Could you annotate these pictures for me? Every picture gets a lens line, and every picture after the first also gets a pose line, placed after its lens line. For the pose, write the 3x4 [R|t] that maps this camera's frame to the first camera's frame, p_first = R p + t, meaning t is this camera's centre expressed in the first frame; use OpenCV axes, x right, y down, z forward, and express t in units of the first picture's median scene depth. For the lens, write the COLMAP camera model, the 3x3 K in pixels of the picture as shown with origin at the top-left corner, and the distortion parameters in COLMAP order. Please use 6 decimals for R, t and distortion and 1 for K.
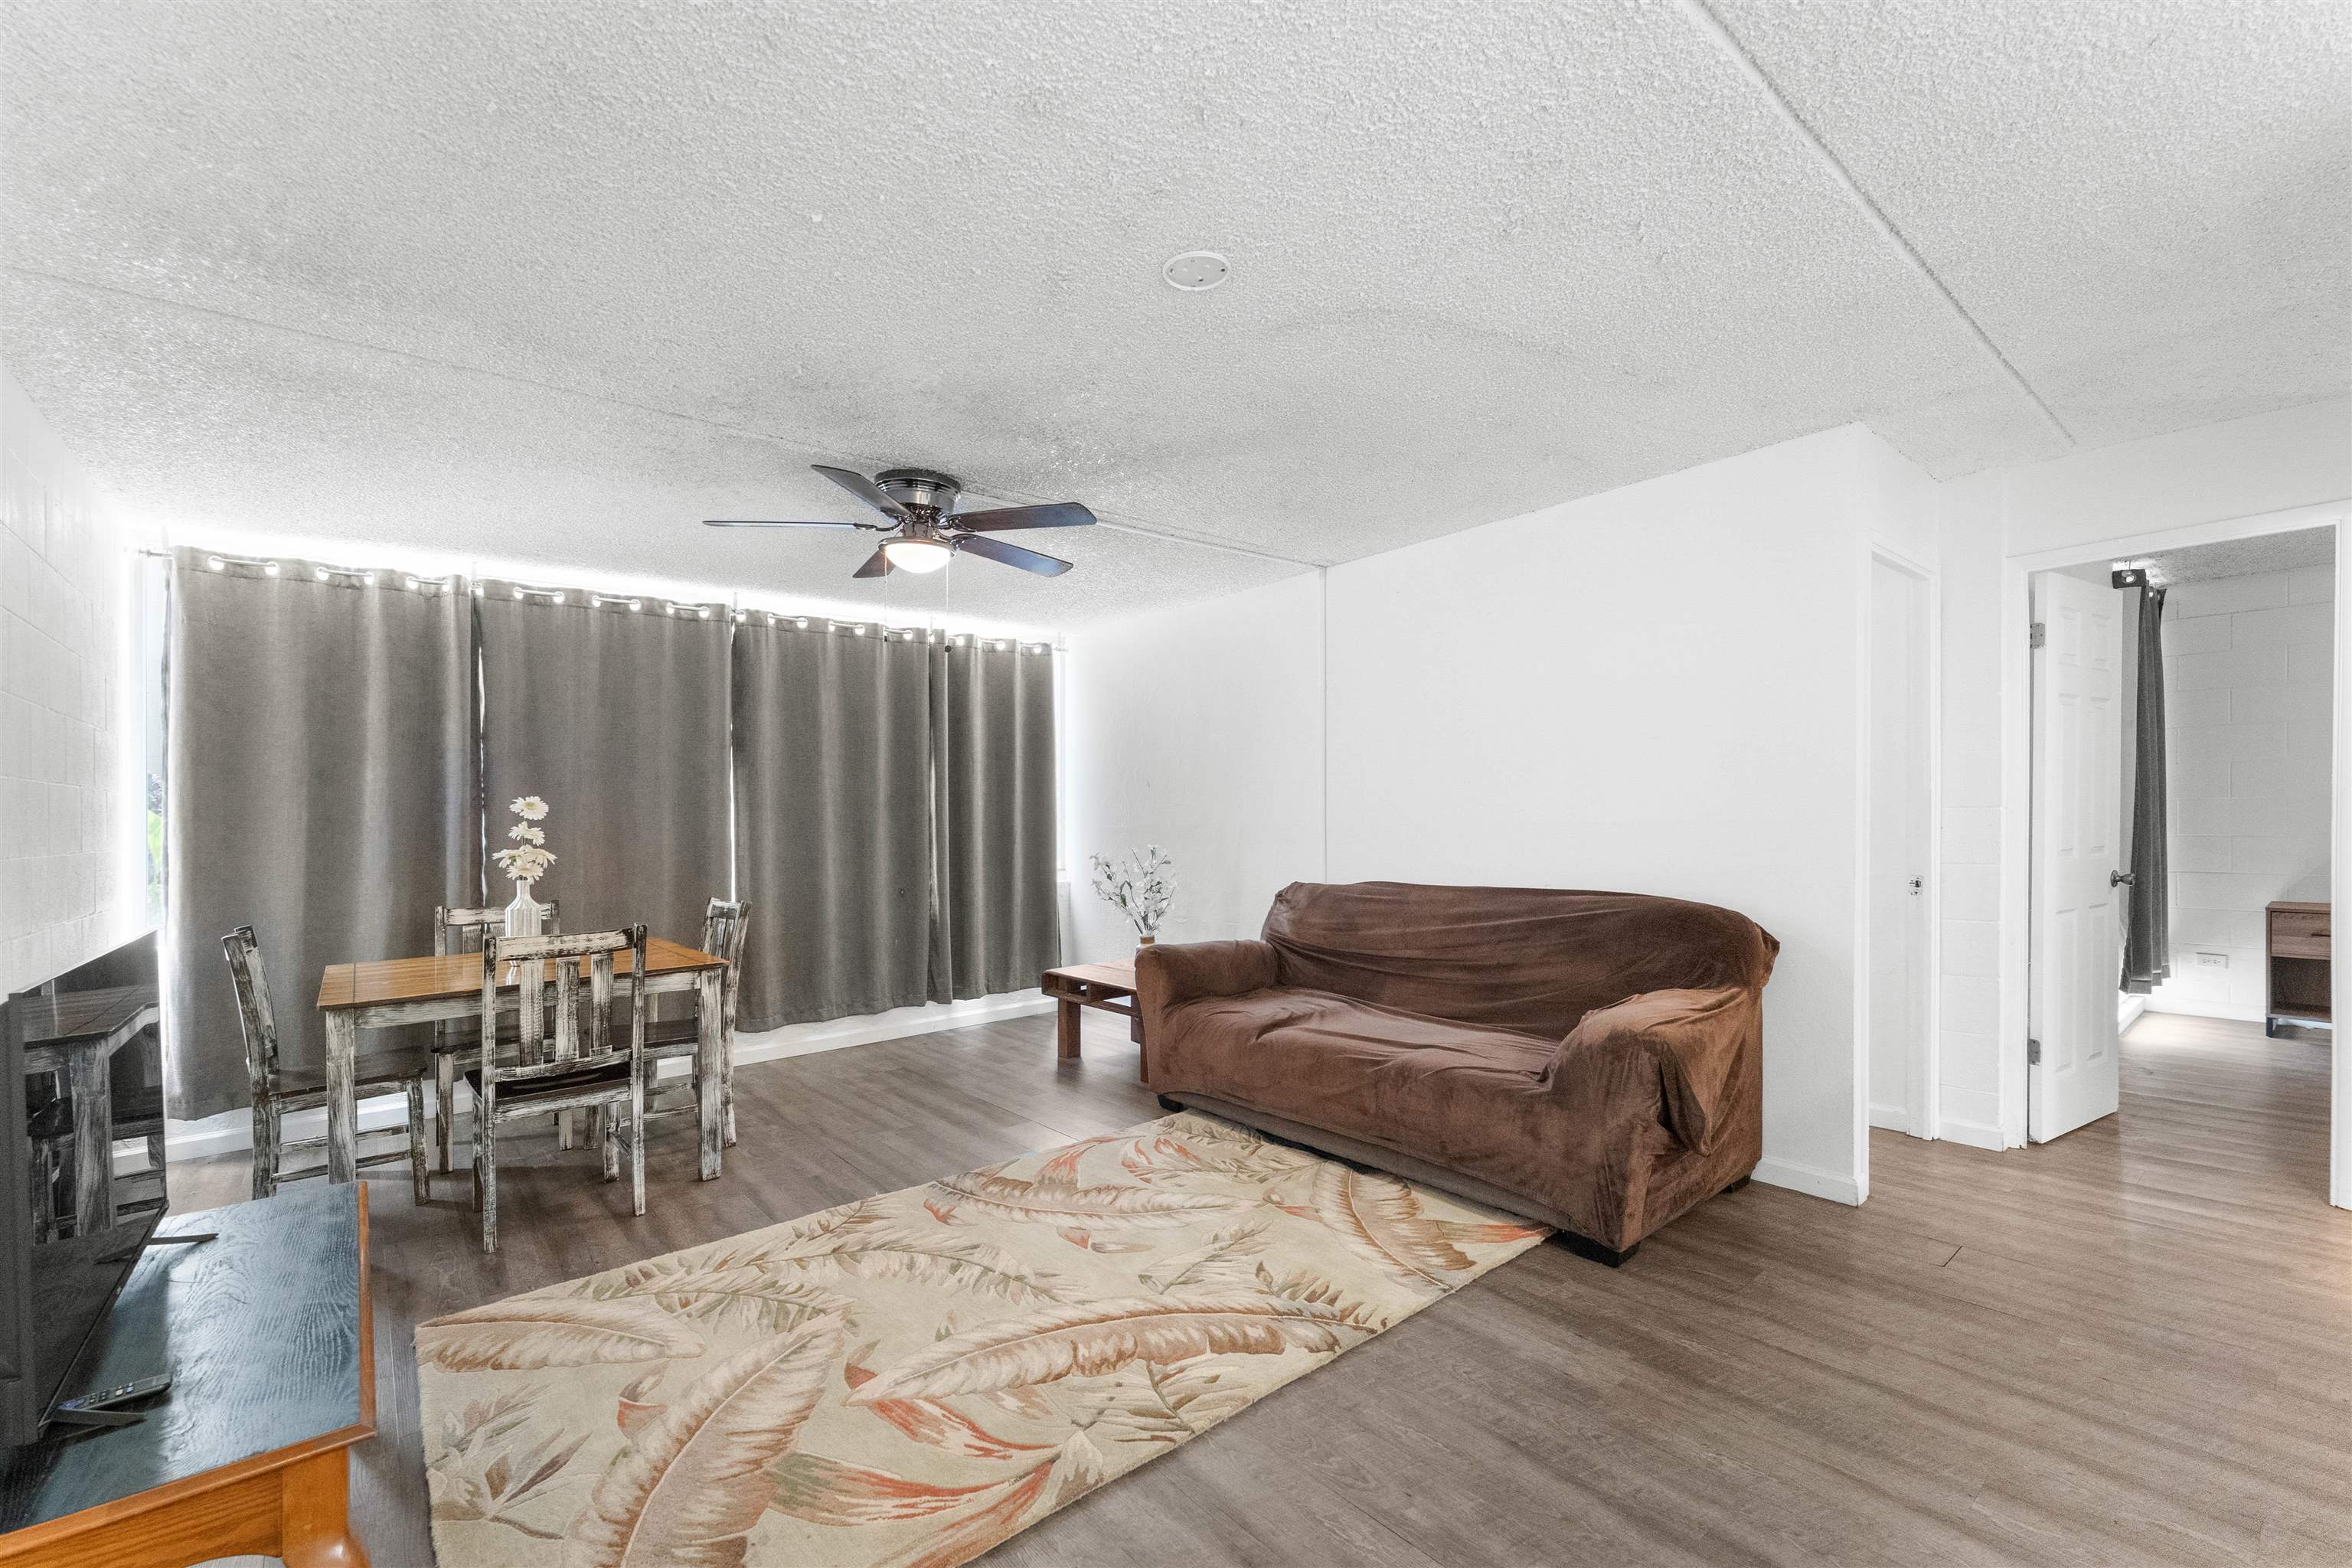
lens RADIAL K [[981.6, 0, 1185.1], [0, 981.6, 834.8], [0, 0, 1]] dist [-0.000512, 0.000451]
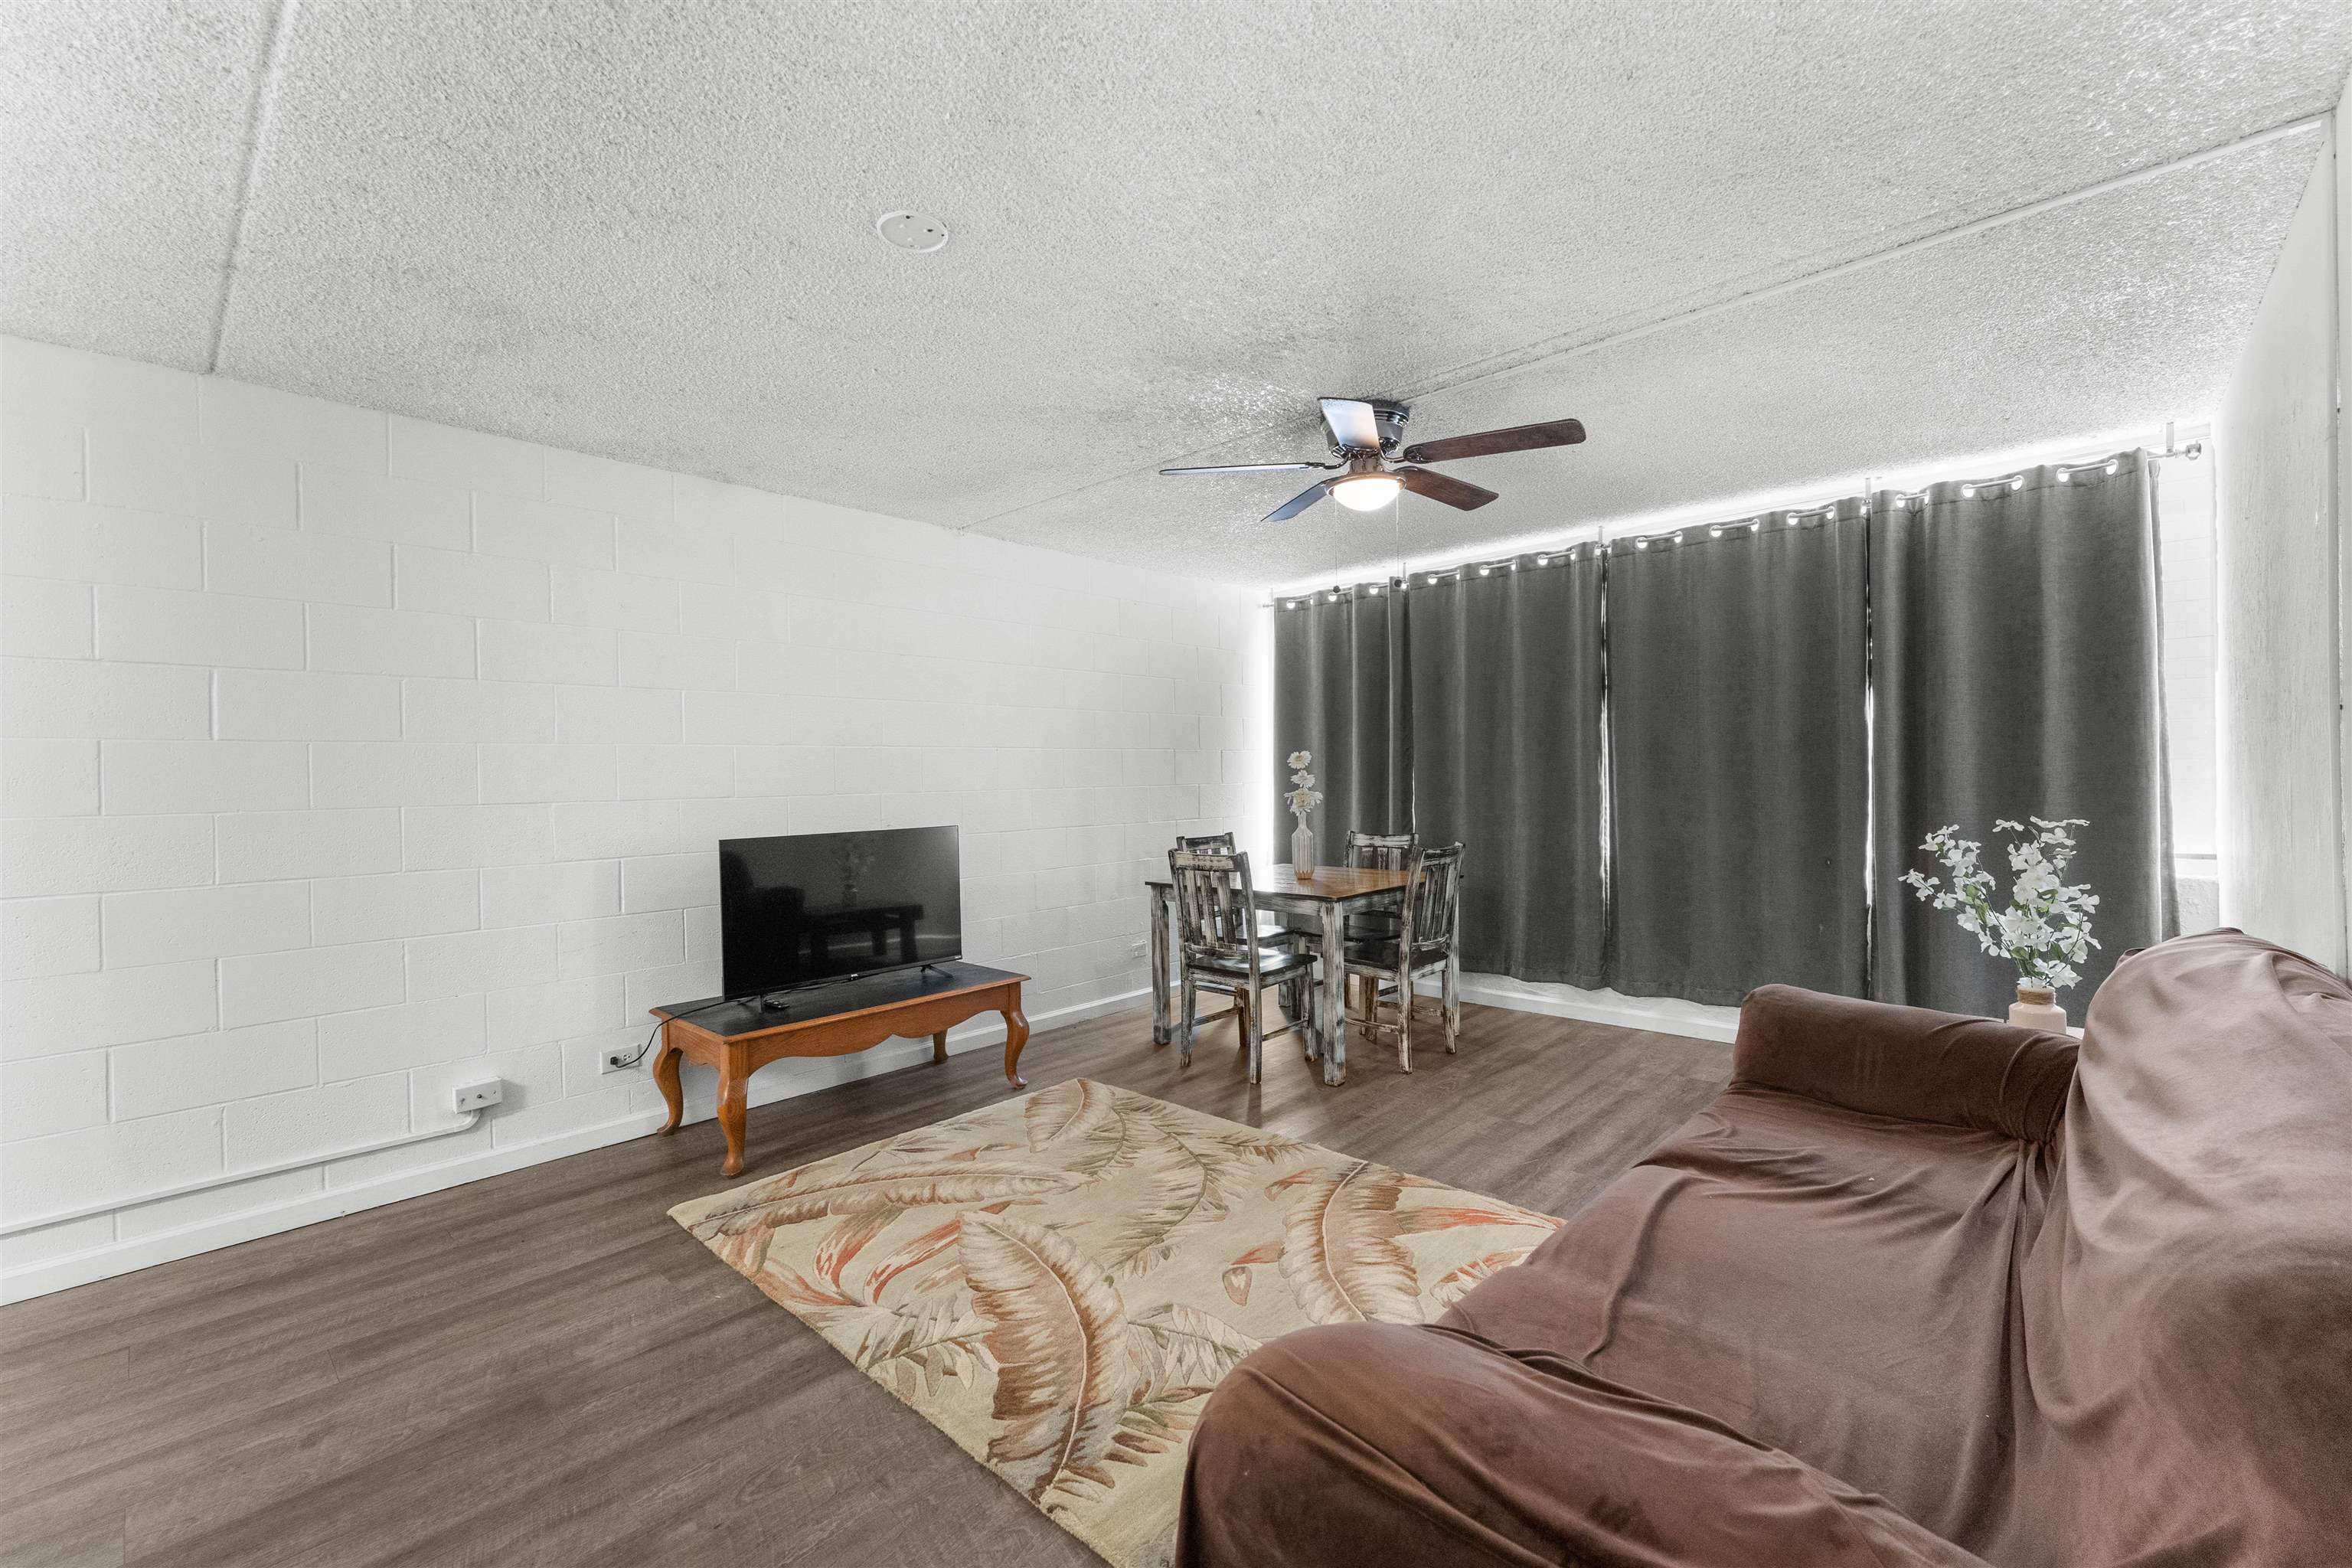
lens RADIAL K [[974.8, 0, 1182.3], [0, 974.8, 789.7], [0, 0, 1]] dist [0.000859, 0.000209]
pose [[0.129340, 0.032614, -0.991064, 0.850578], [-0.006445, 0.999466, 0.032050, -0.039220], [0.991579, 0.002242, 0.129481, 0.952977]]
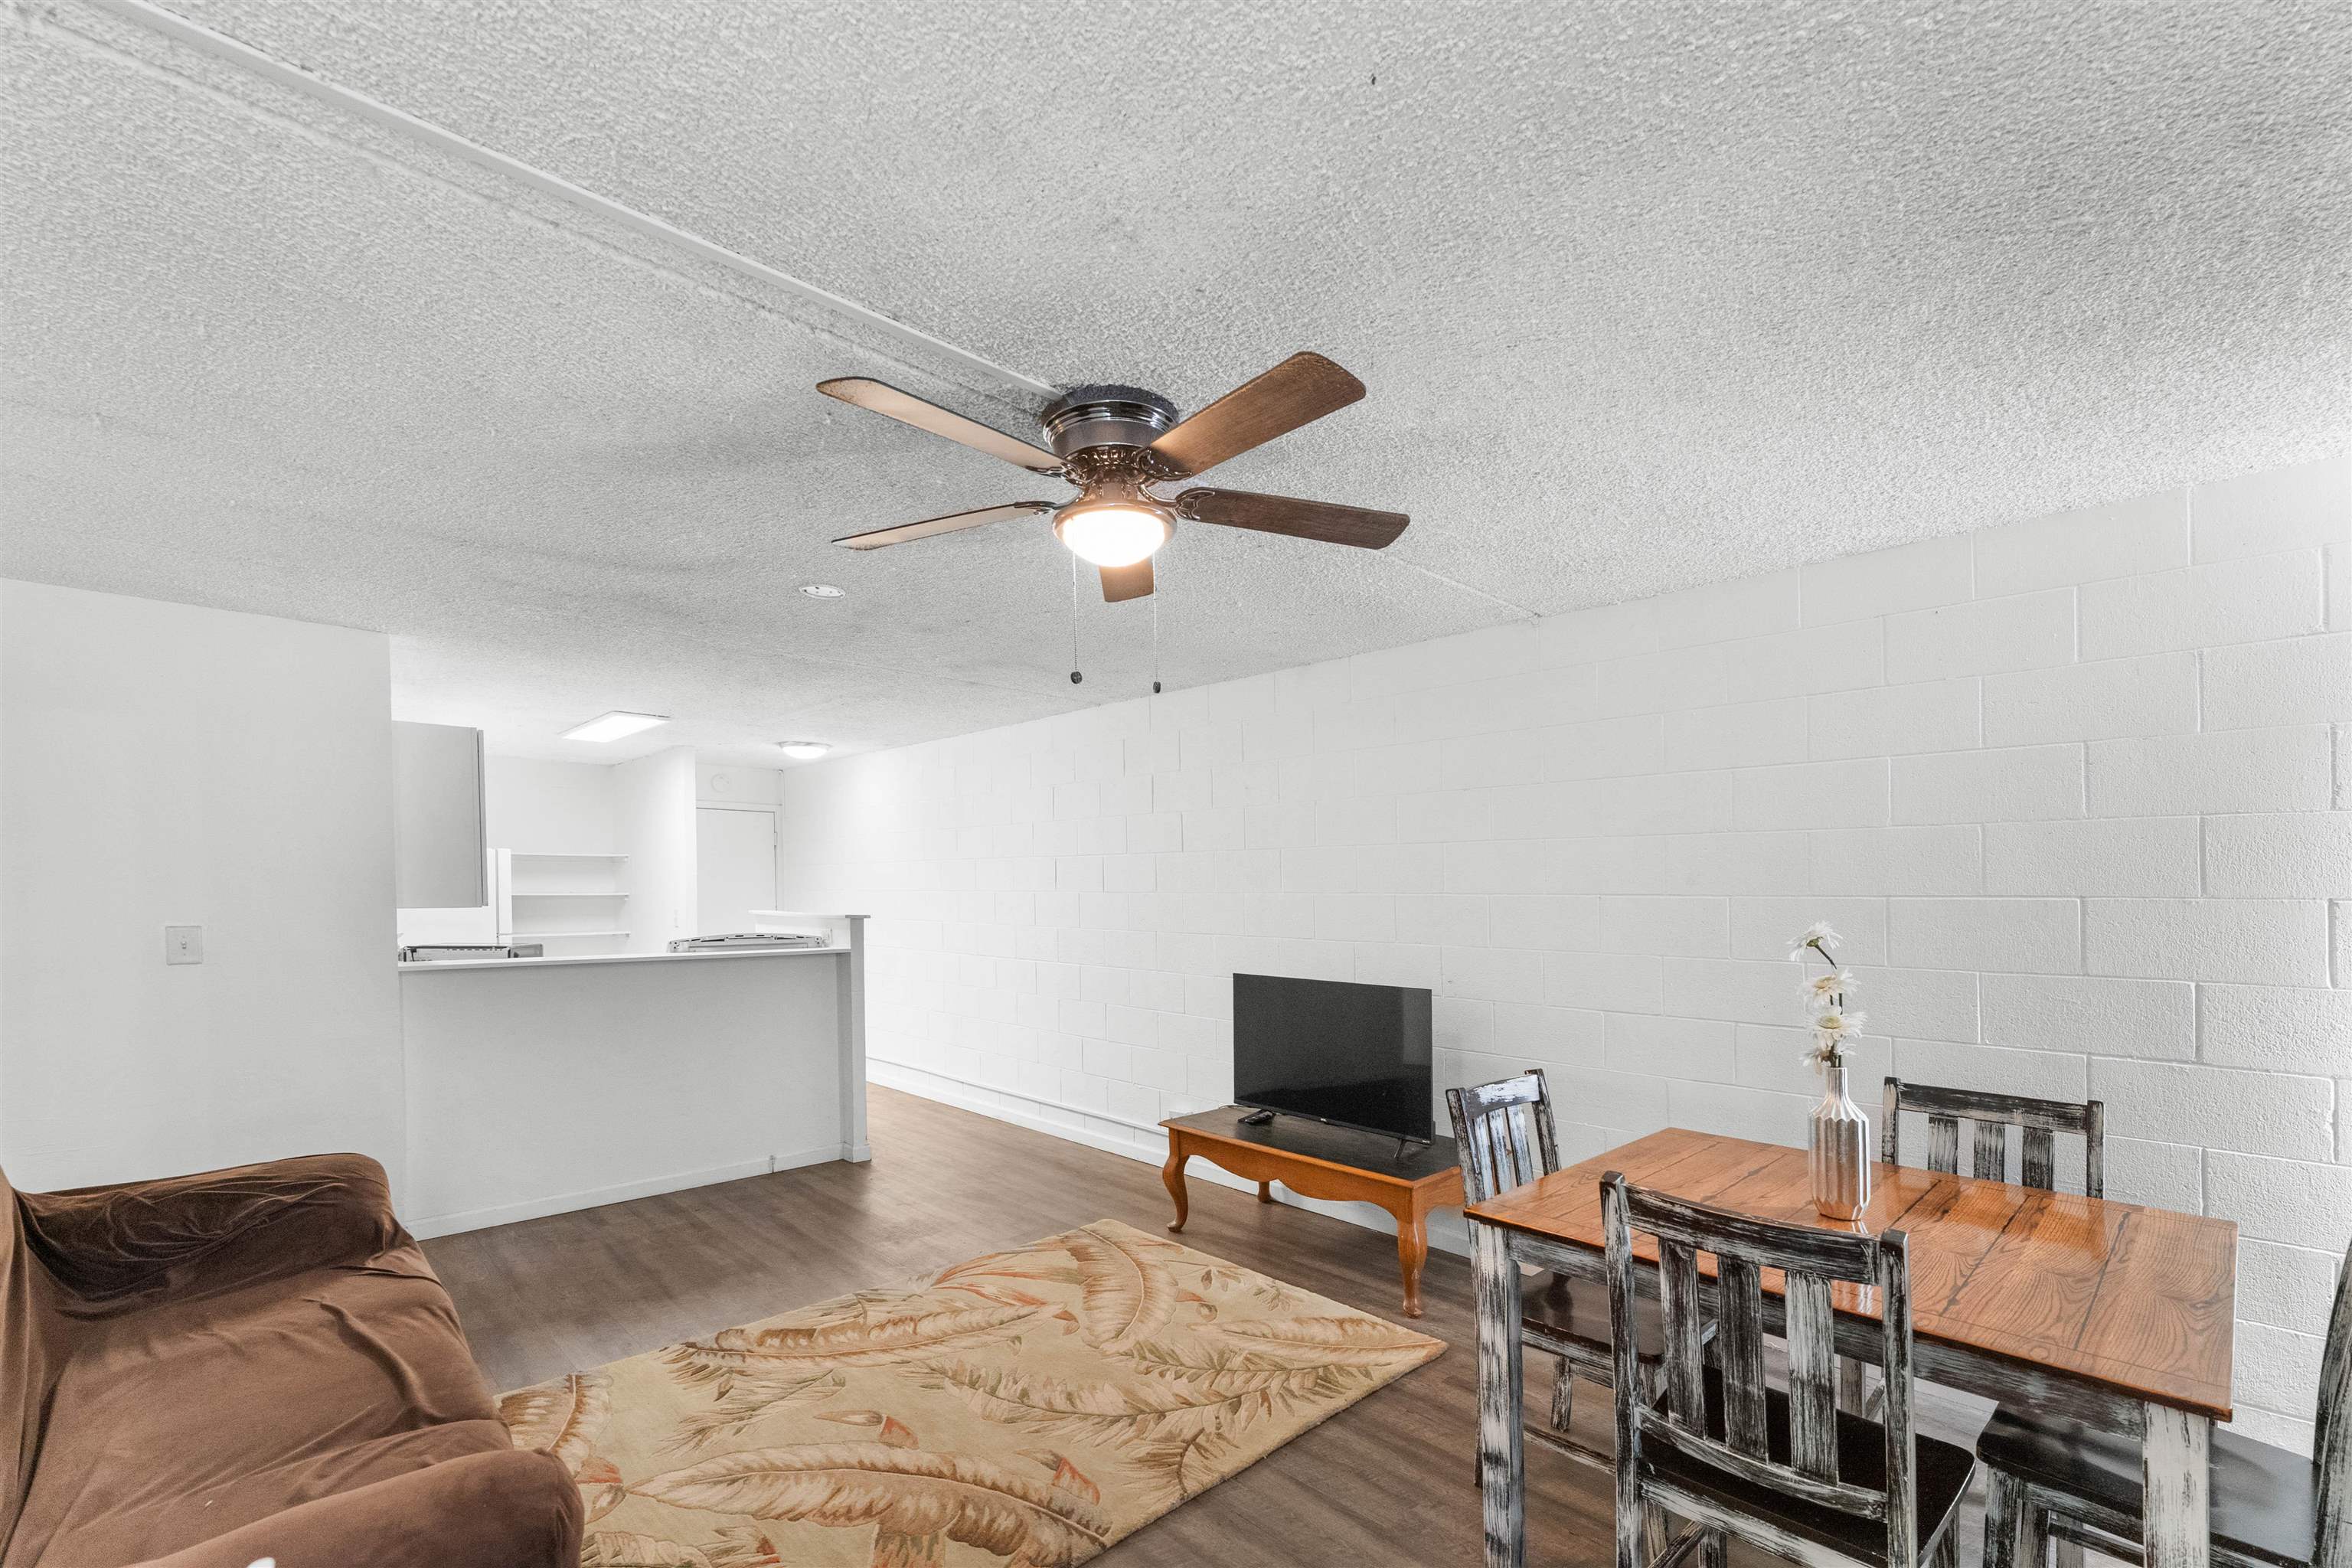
lens RADIAL K [[1000.5, 0, 1173.1], [0, 1000.5, 876.7], [0, 0, 1]] dist [0.000876, 0.000119]
pose [[-0.997321, 0.016496, -0.071272, -0.352594], [0.015611, 0.999794, 0.012957, -0.113395], [0.071471, 0.011809, -0.997373, 2.222181]]
